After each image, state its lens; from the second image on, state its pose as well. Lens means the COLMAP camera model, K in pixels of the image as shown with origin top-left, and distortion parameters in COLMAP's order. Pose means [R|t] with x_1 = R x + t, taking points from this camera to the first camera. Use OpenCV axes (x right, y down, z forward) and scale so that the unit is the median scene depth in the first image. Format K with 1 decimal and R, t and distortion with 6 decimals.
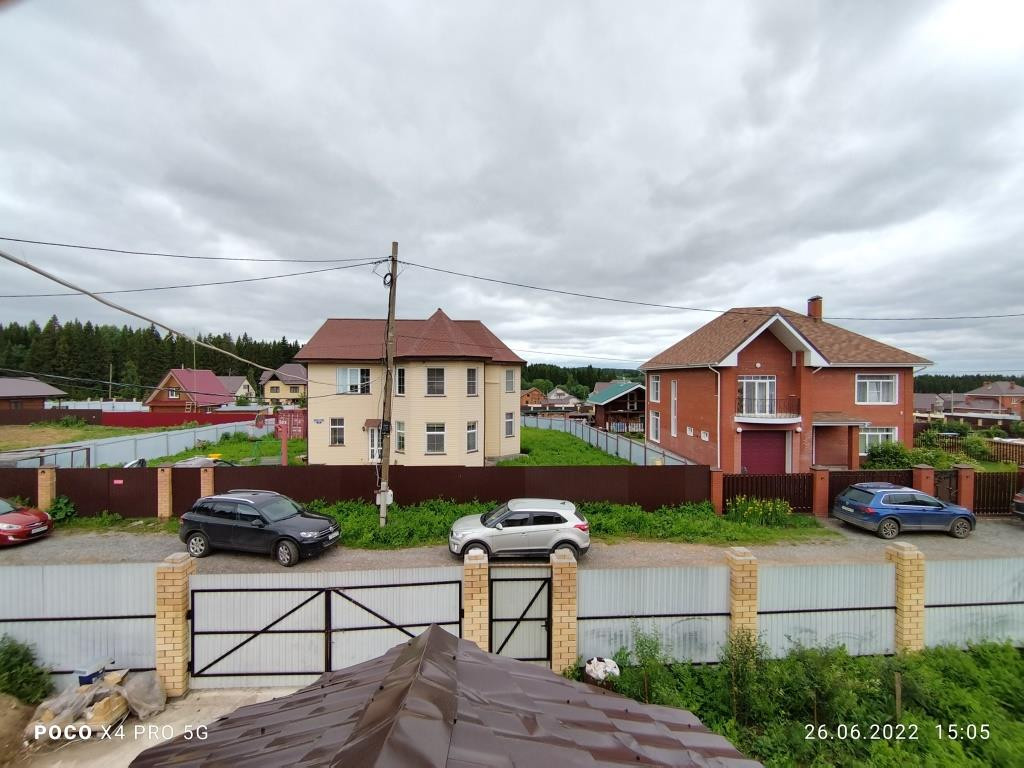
lens RADIAL K [[466.0, 0, 509.3], [0, 466.0, 383.2], [0, 0, 1]] dist [0.003332, 0.000415]
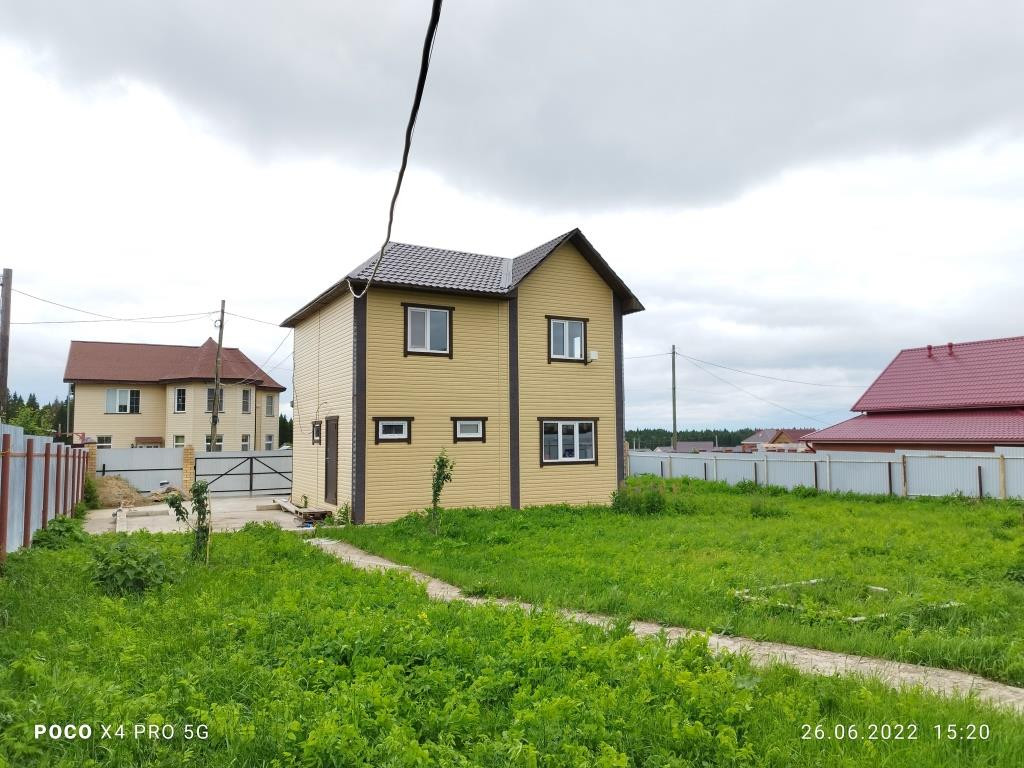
lens RADIAL K [[739.5, 0, 511.8], [0, 739.5, 384.3], [0, 0, 1]] dist [0.006375, 0.002471]
pose [[0.917182, 0.018742, 0.398028, -0.211118], [0.015043, 0.996552, -0.081590, 0.118316], [-0.398185, 0.080820, 0.913738, -0.997005]]
